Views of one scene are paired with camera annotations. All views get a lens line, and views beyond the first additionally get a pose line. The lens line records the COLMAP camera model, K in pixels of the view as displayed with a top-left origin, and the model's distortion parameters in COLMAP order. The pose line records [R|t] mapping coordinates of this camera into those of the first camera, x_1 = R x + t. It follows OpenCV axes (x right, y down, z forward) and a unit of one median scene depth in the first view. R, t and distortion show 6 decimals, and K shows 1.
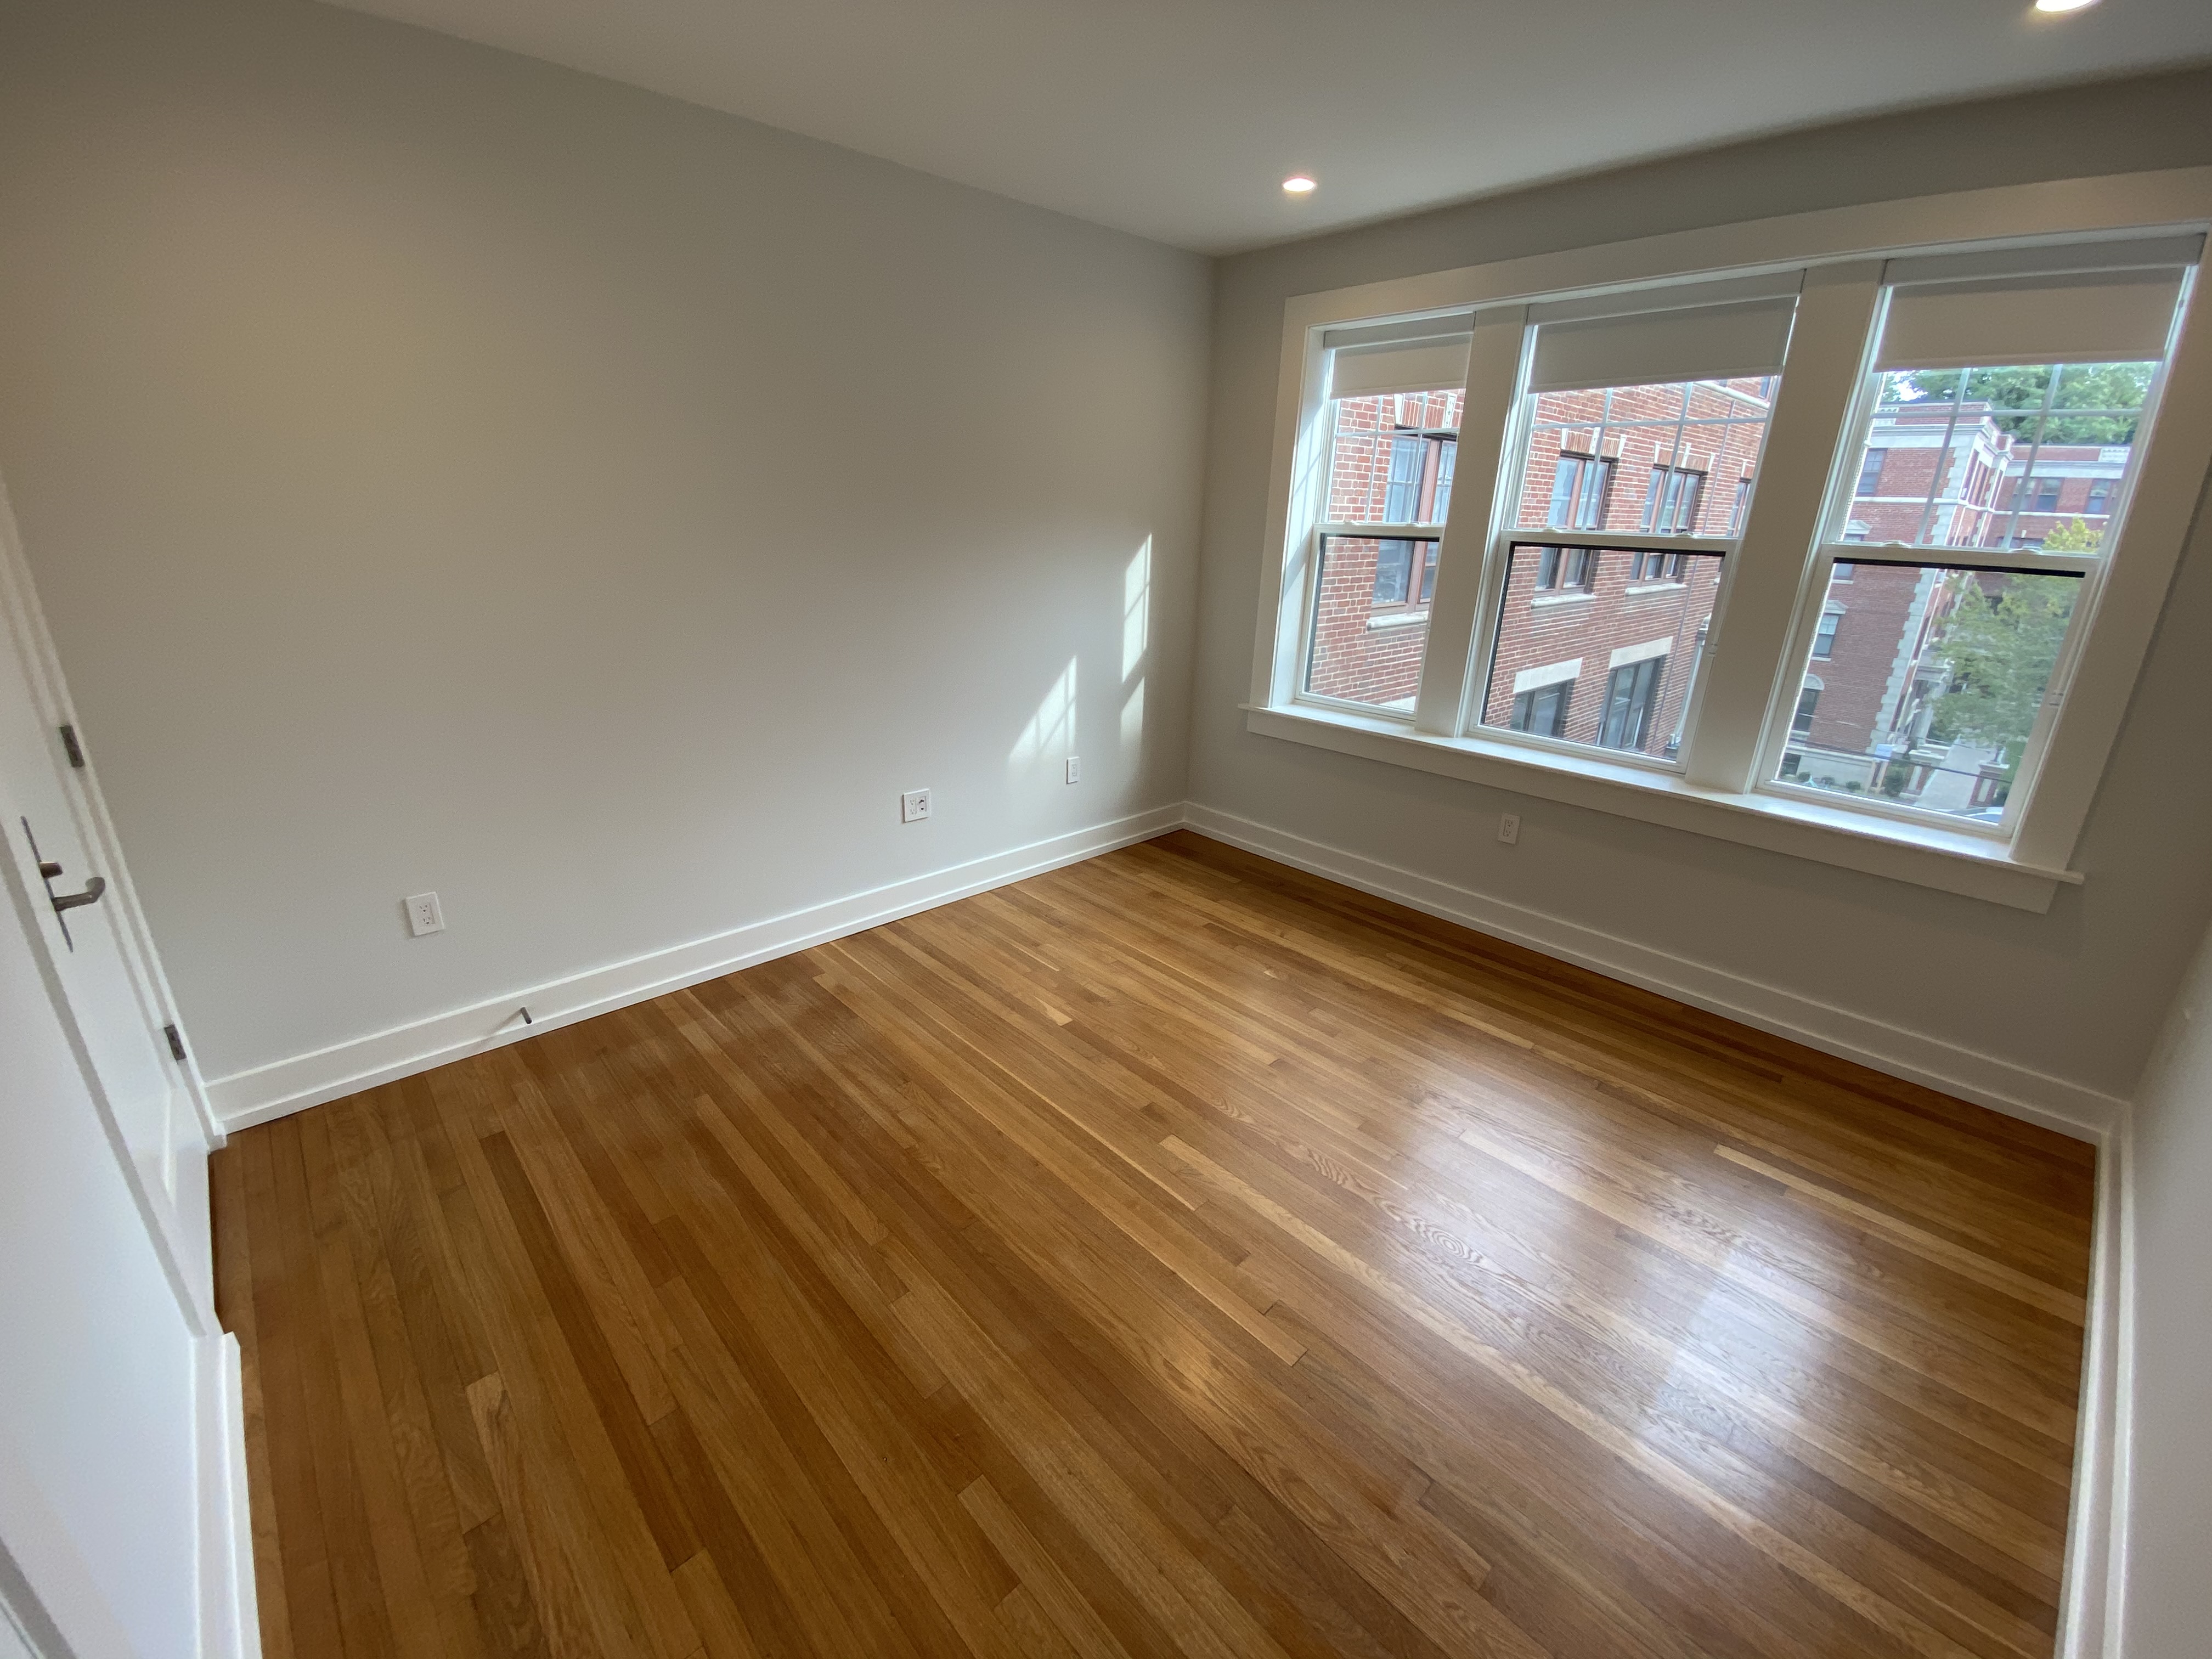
lens RADIAL K [[889.6, 0, 1105.0], [0, 889.6, 818.0], [0, 0, 1]] dist [0.016023, -0.007495]
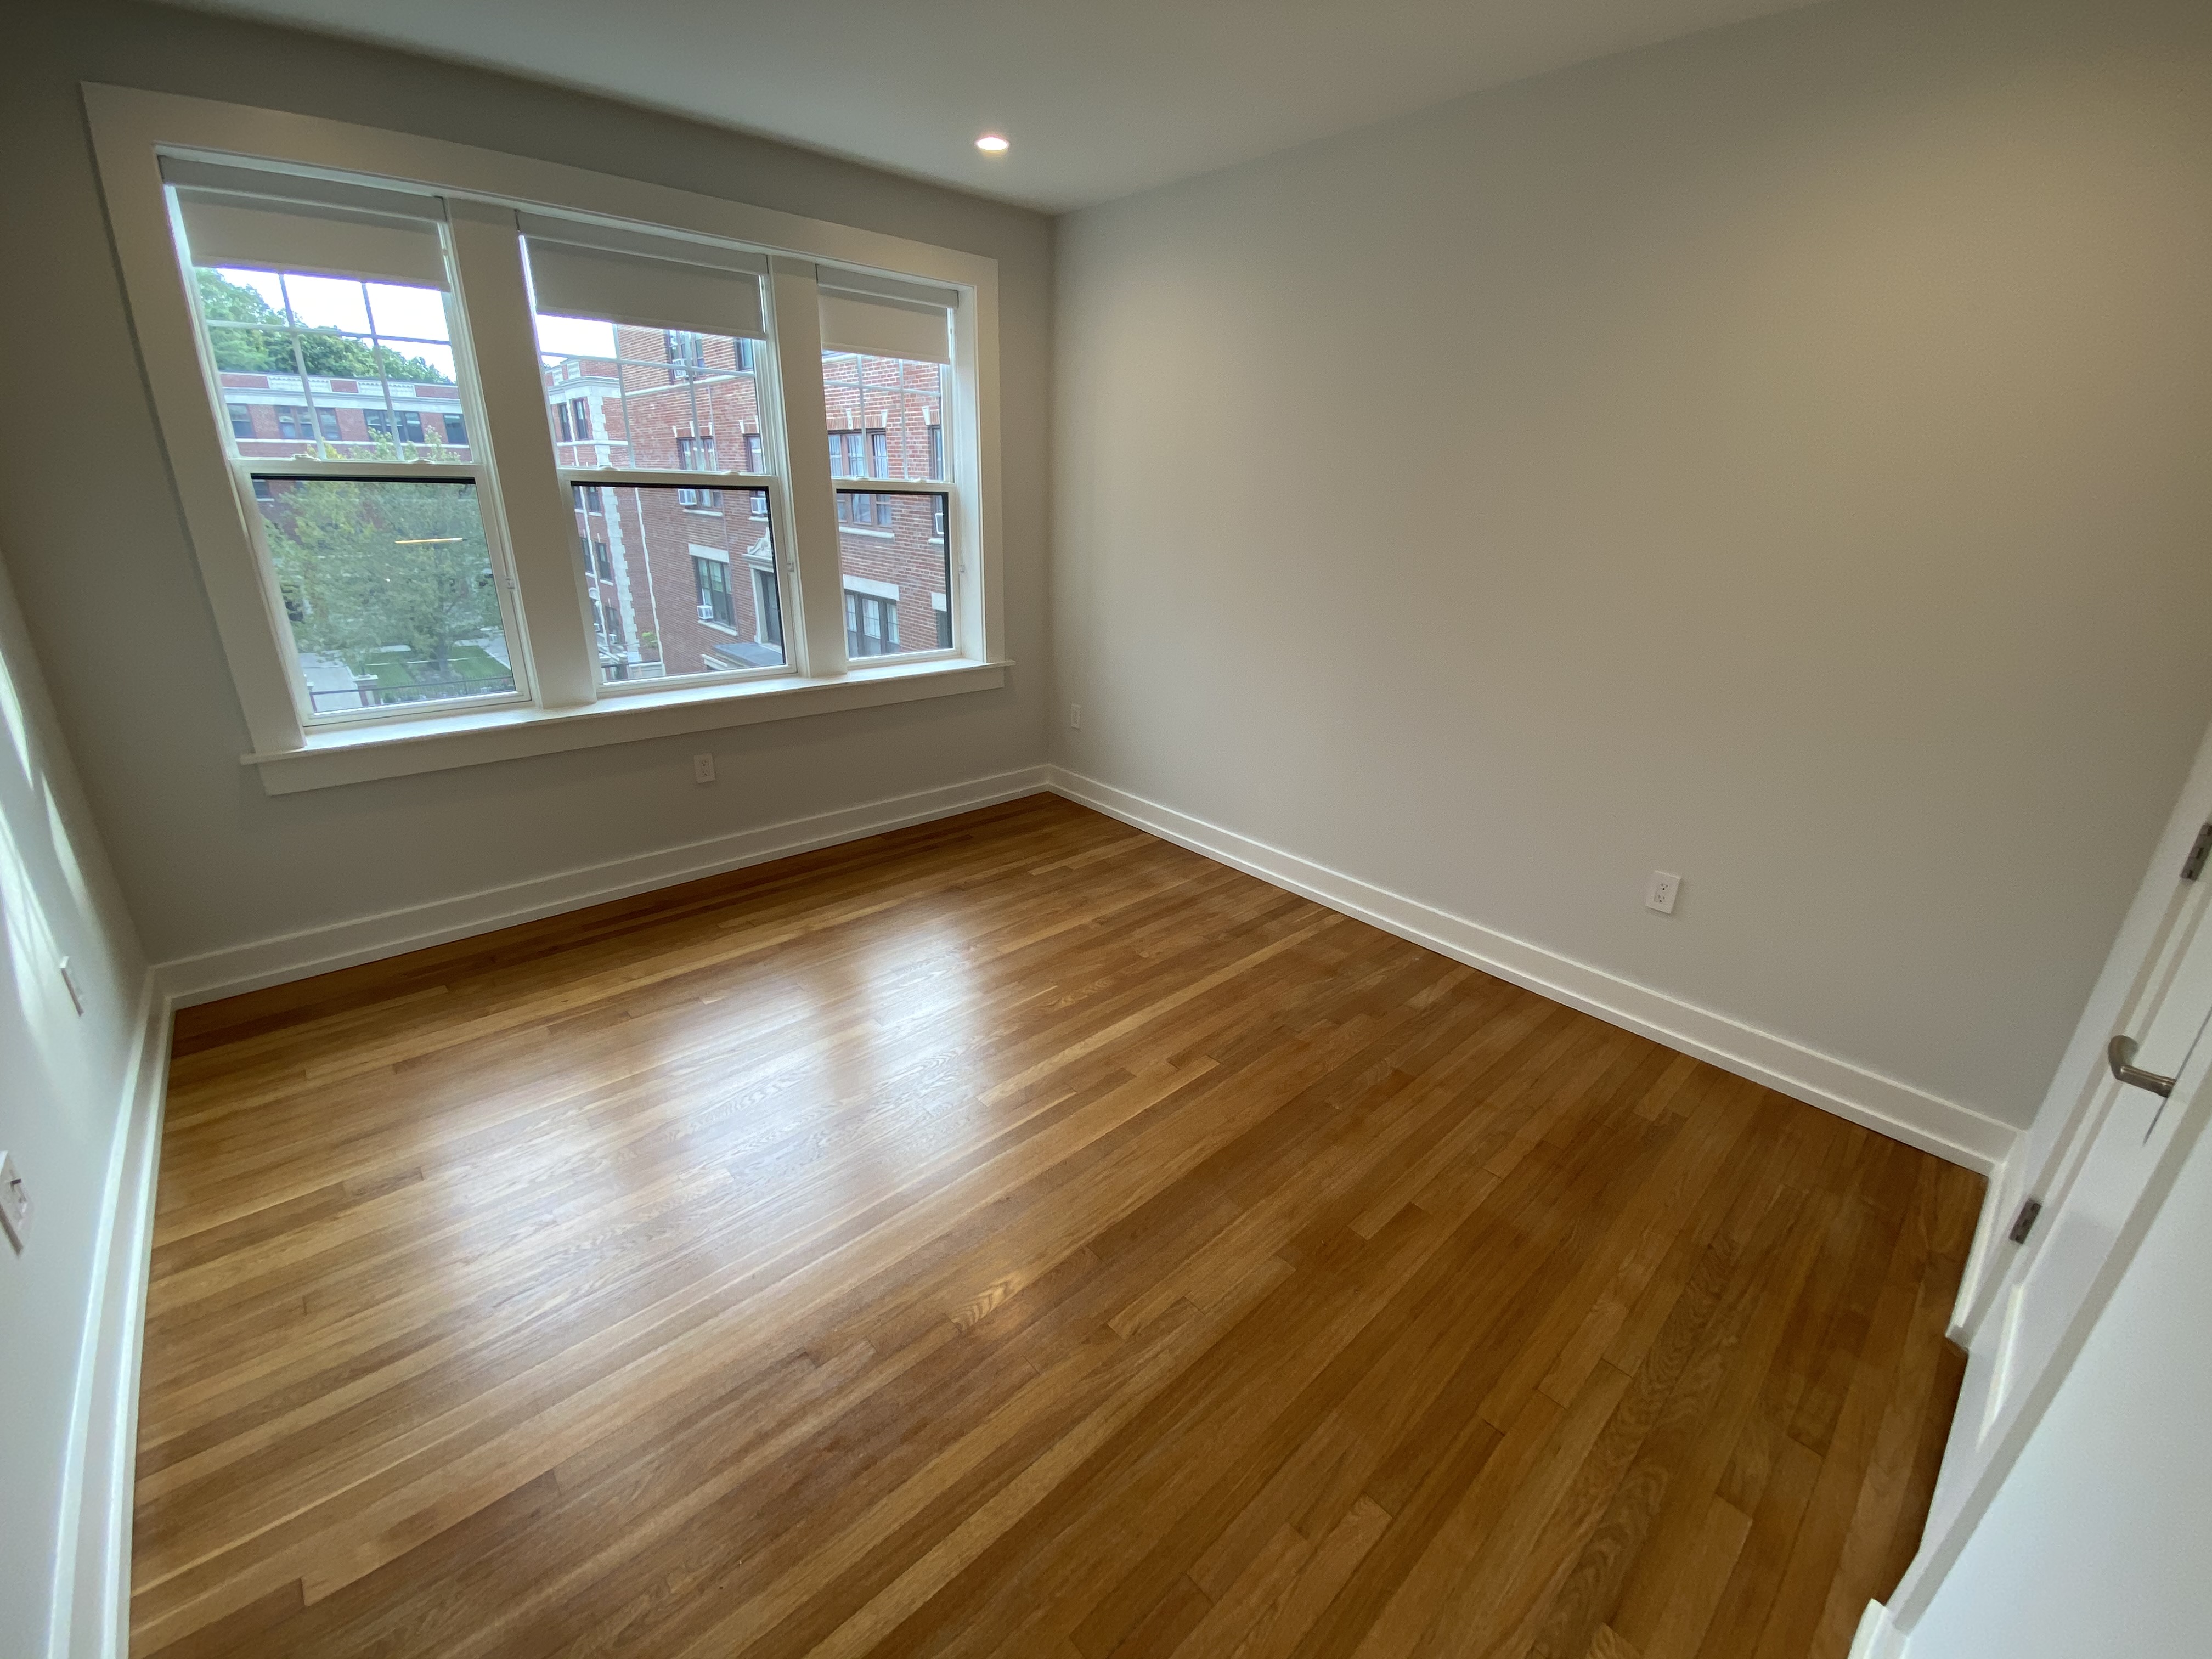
lens RADIAL K [[889.6, 0, 1094.9], [0, 889.6, 815.3], [0, 0, 1]] dist [0.016023, -0.007495]
pose [[0.034065, -0.371500, 0.927808, -0.573316], [0.303455, 0.888364, 0.344564, -0.179753], [-0.952236, 0.269811, 0.142996, 0.509363]]
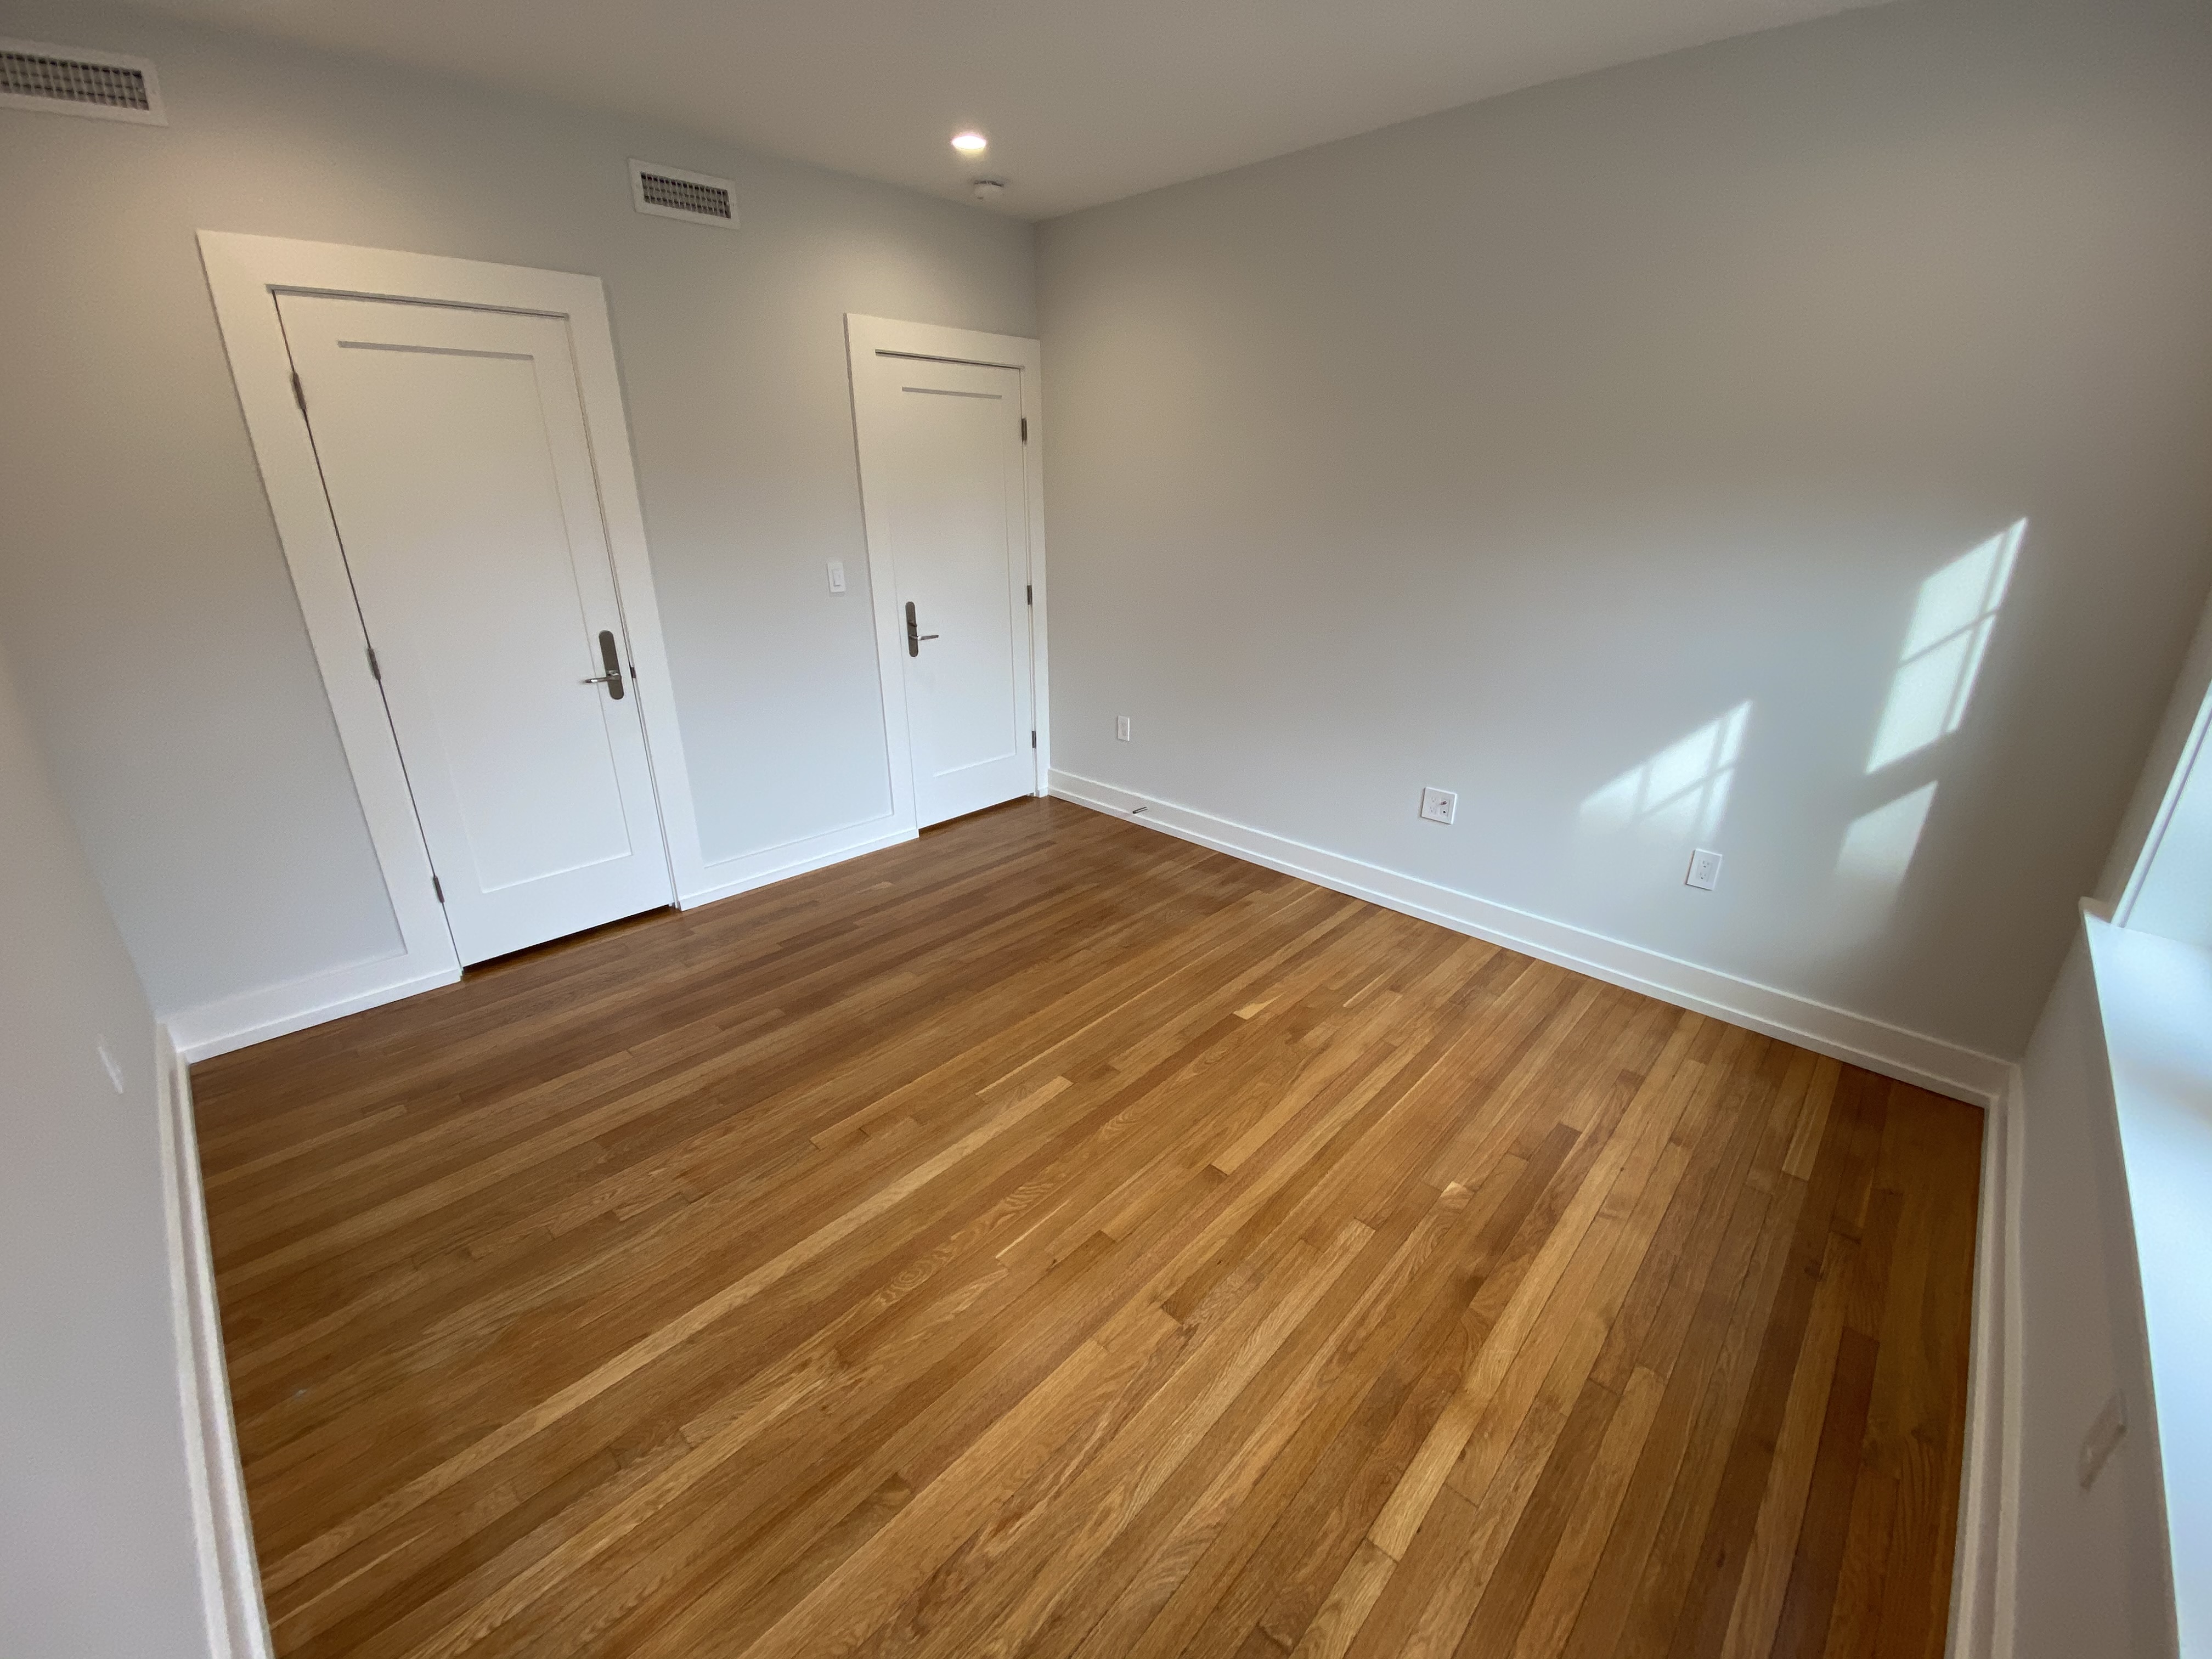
lens RADIAL K [[889.6, 0, 1099.6], [0, 889.6, 827.6], [0, 0, 1]] dist [0.016023, -0.007495]
pose [[0.040446, 0.339261, -0.939822, 0.748703], [-0.321155, 0.895096, 0.309294, -0.192013], [0.946162, 0.289319, 0.145159, 0.627748]]
